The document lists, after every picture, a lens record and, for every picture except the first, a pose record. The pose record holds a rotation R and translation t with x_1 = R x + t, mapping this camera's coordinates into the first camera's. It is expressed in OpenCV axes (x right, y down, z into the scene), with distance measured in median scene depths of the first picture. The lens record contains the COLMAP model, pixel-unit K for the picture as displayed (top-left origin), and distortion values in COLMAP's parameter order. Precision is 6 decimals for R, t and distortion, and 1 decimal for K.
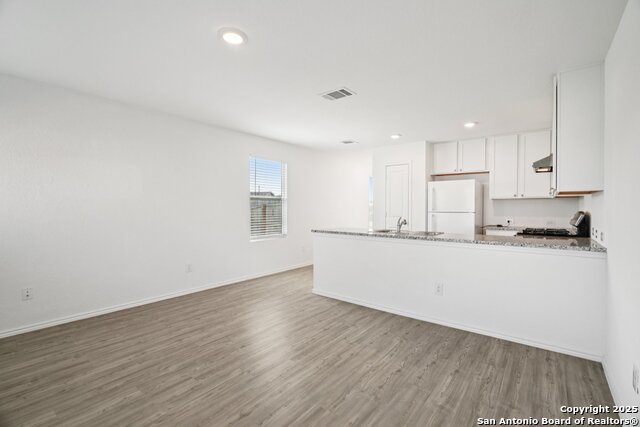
lens RADIAL K [[290.6, 0, 322.8], [0, 290.6, 214.2], [0, 0, 1]] dist [-0.012773, 0.001611]
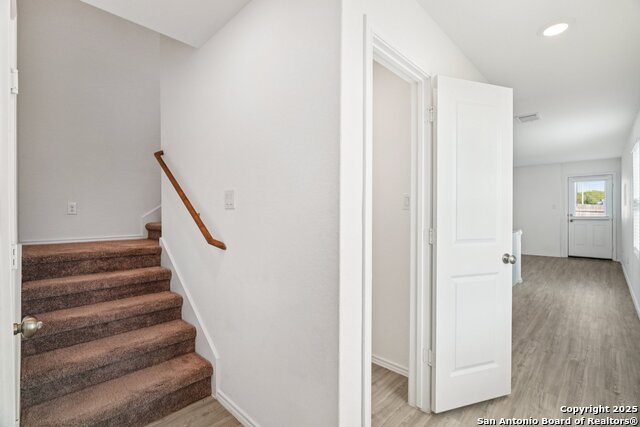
lens RADIAL K [[290.6, 0, 316.3], [0, 290.6, 211.8], [0, 0, 1]] dist [-0.012773, 0.001611]
pose [[-0.992694, -0.002681, 0.120632, 1.062566], [0.000687, 0.999611, 0.027872, -0.082983], [-0.120660, 0.027751, -0.992306, 3.594588]]
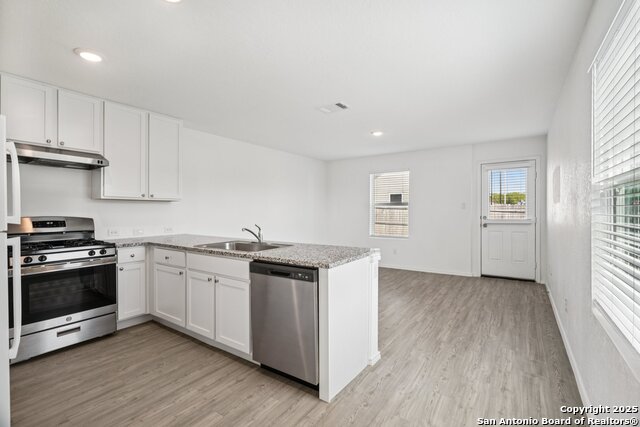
lens RADIAL K [[290.6, 0, 322.3], [0, 290.6, 212.0], [0, 0, 1]] dist [-0.012773, 0.001611]
pose [[-0.998289, -0.001505, -0.058451, 0.178995], [-0.003137, 0.999607, 0.027850, -0.061300], [0.058386, 0.027986, -0.997902, 2.448293]]
